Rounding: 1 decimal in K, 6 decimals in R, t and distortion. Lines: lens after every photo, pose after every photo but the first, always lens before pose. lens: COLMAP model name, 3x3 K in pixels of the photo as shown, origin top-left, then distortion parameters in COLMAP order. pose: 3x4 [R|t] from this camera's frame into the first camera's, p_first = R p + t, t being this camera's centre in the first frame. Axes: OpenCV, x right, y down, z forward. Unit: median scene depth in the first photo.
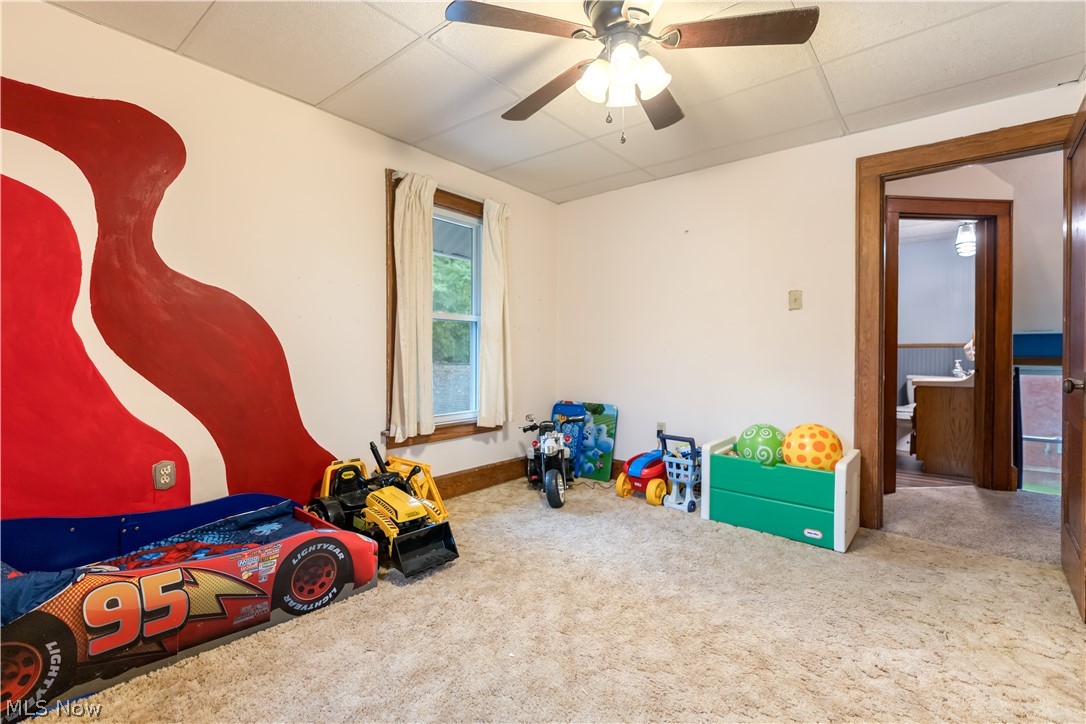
lens RADIAL K [[496.4, 0, 543.5], [0, 496.4, 357.3], [0, 0, 1]] dist [0.001436, 0.000053]
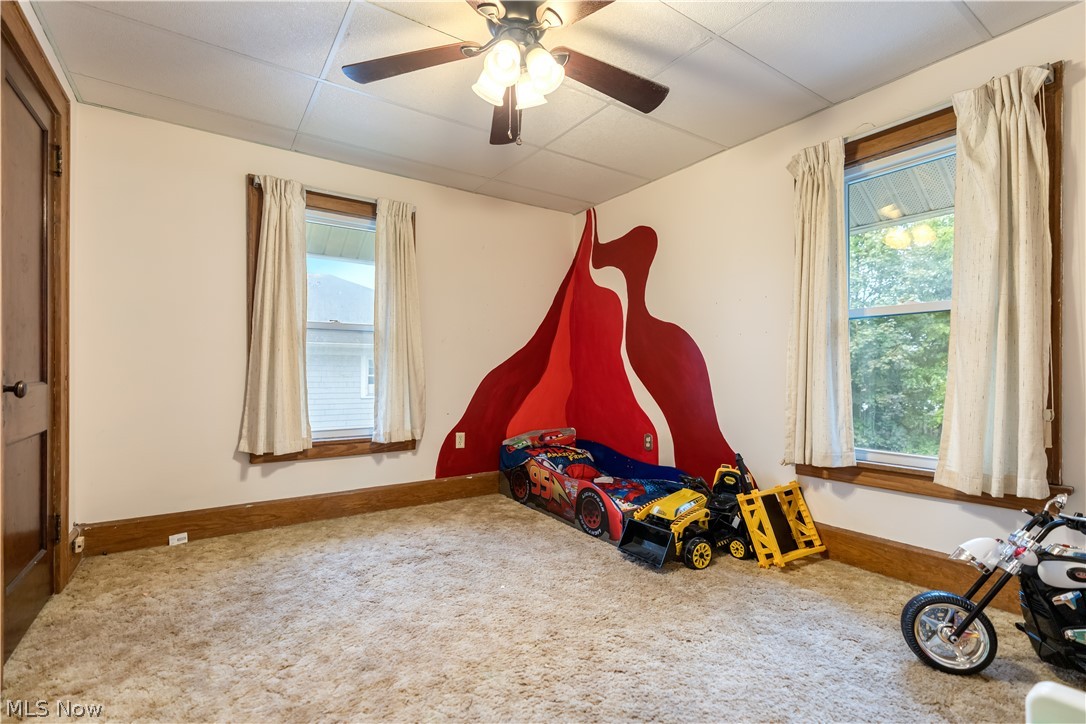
lens RADIAL K [[496.4, 0, 543.7], [0, 496.4, 371.5], [0, 0, 1]] dist [0.001436, 0.000053]
pose [[-0.282330, -0.009287, -0.959272, 1.026125], [-0.005185, 0.999953, -0.008155, 0.019244], [0.959303, 0.002671, -0.282365, 1.263247]]
